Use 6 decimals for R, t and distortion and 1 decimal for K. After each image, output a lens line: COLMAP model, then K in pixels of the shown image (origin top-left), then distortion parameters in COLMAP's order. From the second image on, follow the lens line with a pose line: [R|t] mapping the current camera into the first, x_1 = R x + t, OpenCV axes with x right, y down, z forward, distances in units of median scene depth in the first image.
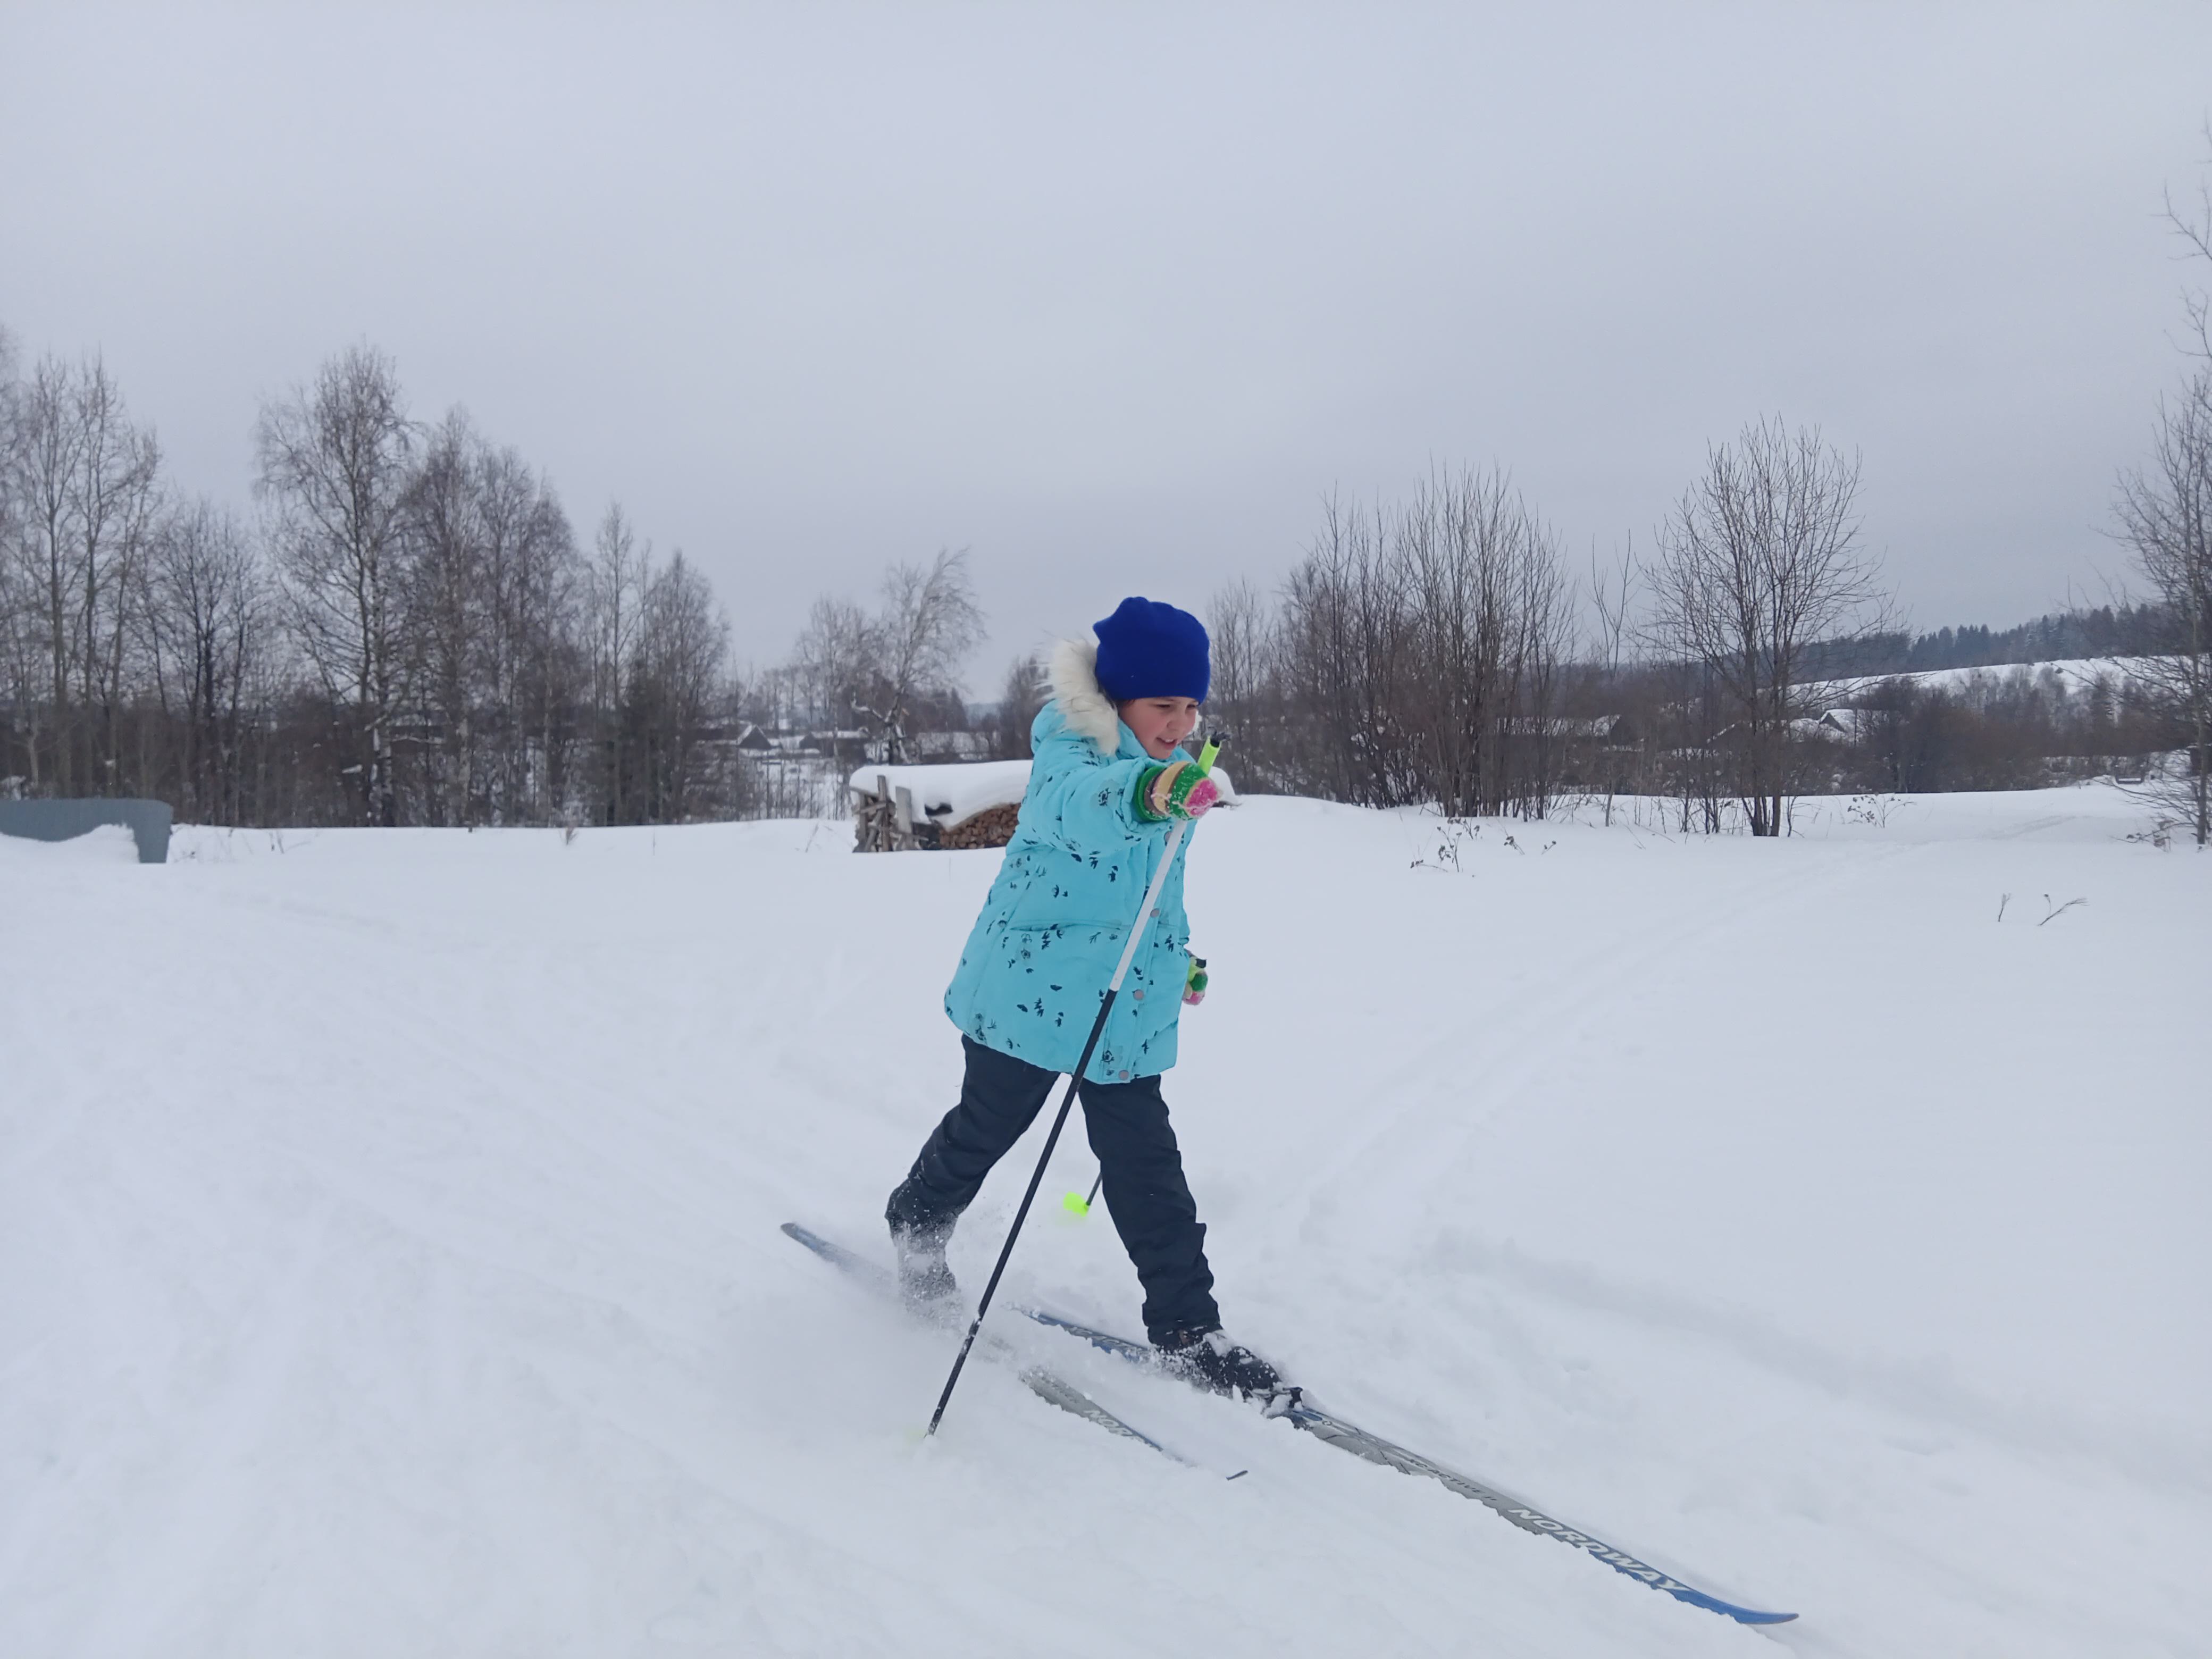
lens RADIAL K [[1605.7, 0, 1121.6], [0, 1605.7, 843.1], [0, 0, 1]] dist [0.036786, -0.033710]
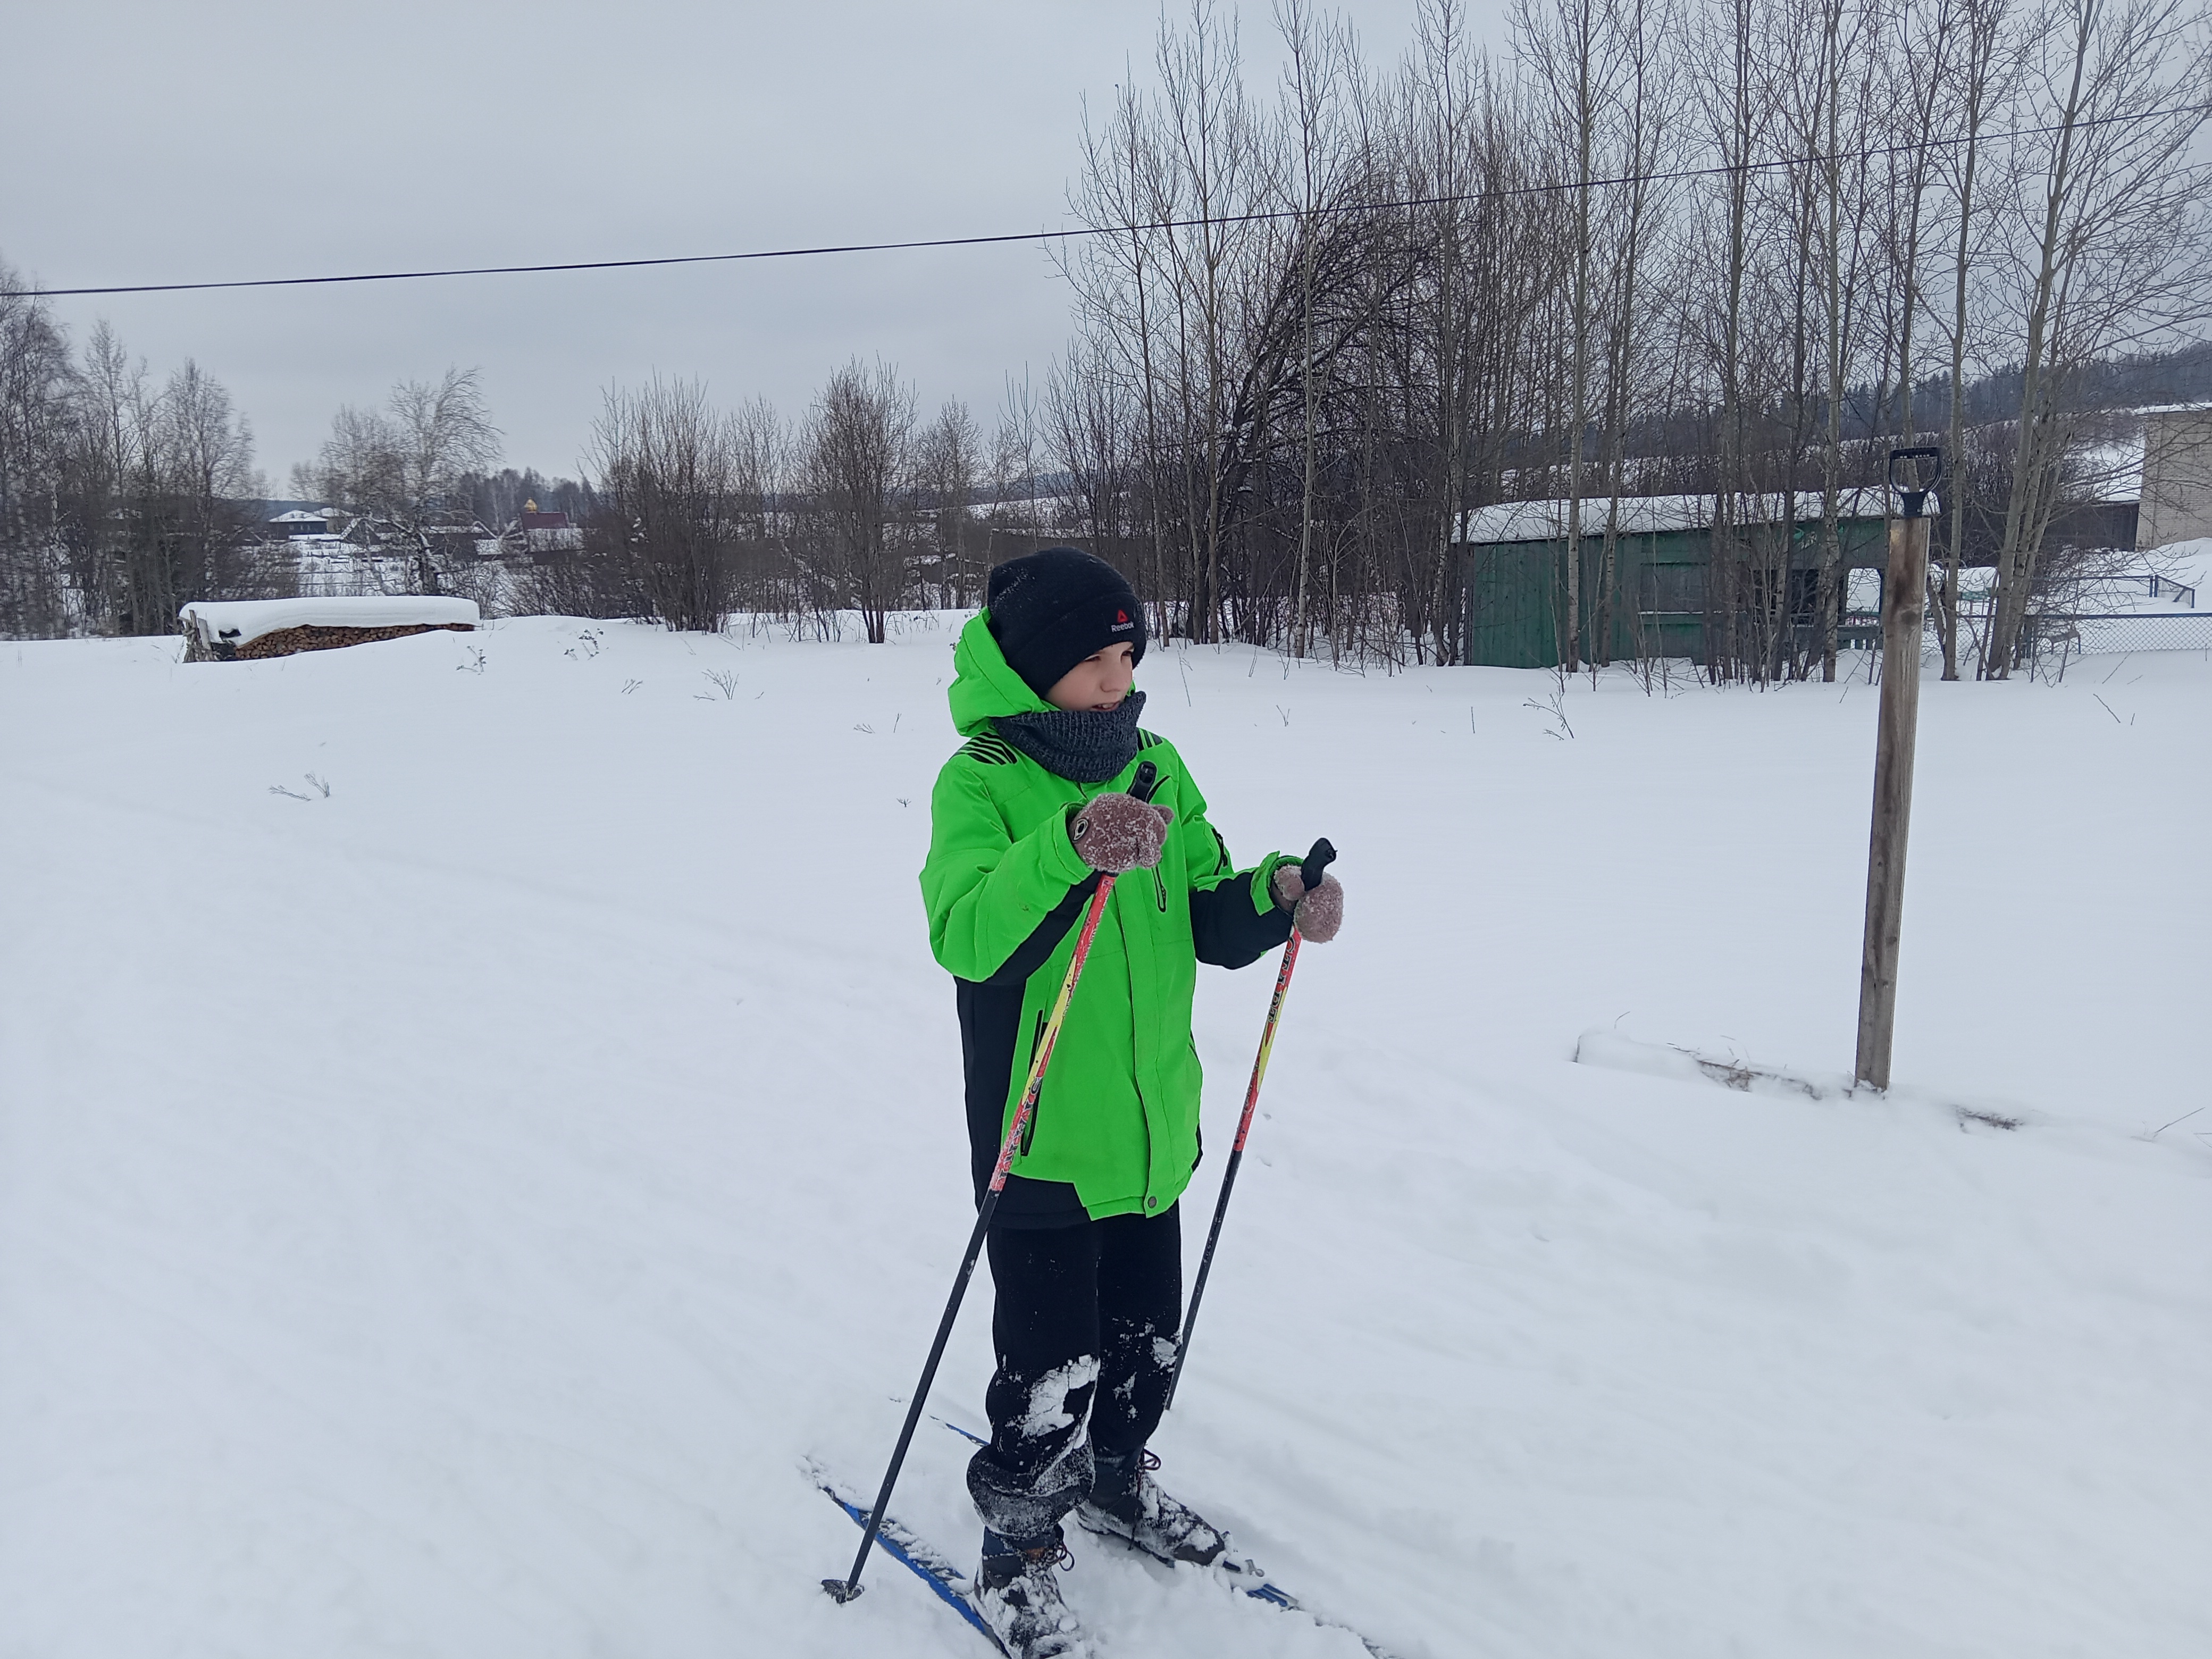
lens RADIAL K [[1605.7, 0, 1100.5], [0, 1605.7, 829.0], [0, 0, 1]] dist [0.036786, -0.033710]
pose [[0.981710, -0.035954, 0.186955, 0.270132], [0.013526, 0.992696, 0.119880, -0.007026], [-0.189900, -0.115159, 0.975026, -0.437449]]
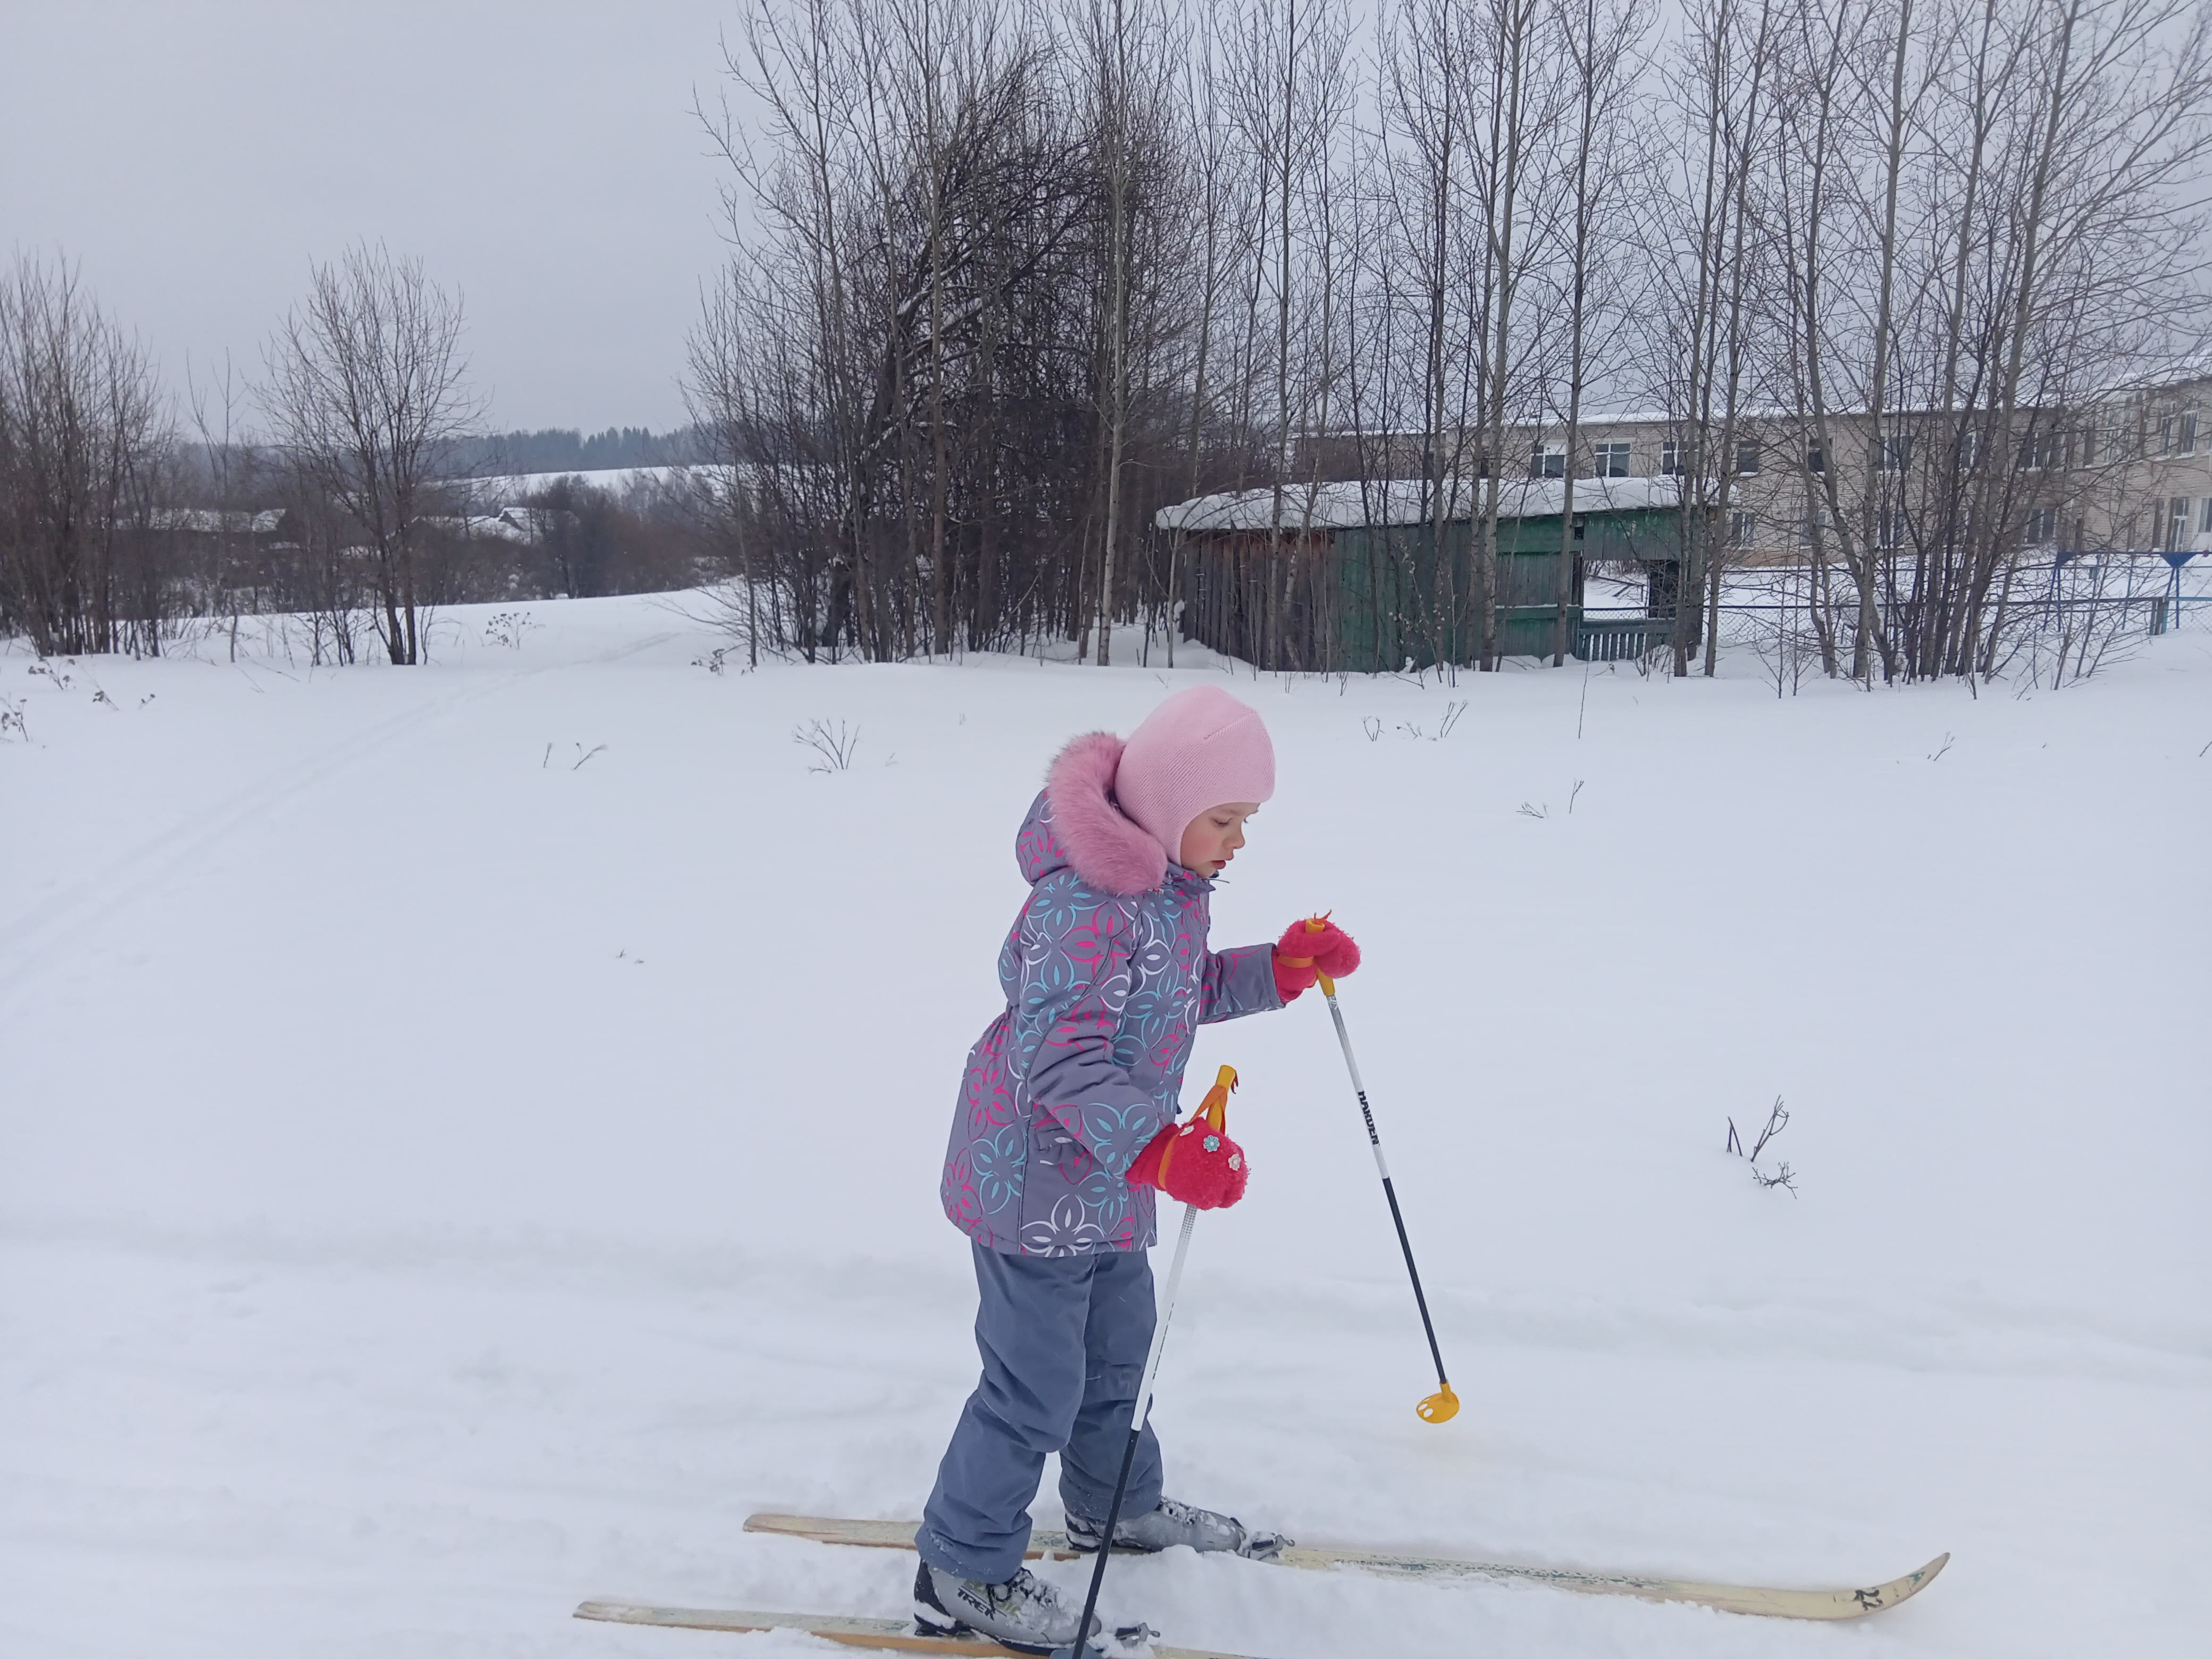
lens RADIAL K [[1605.7, 0, 1085.1], [0, 1605.7, 818.2], [0, 0, 1]] dist [0.036786, -0.033710]
pose [[0.733834, -0.107239, 0.670811, 0.013738], [0.032007, 0.991823, 0.123545, -0.017007], [-0.678574, -0.069191, 0.731266, -0.046677]]
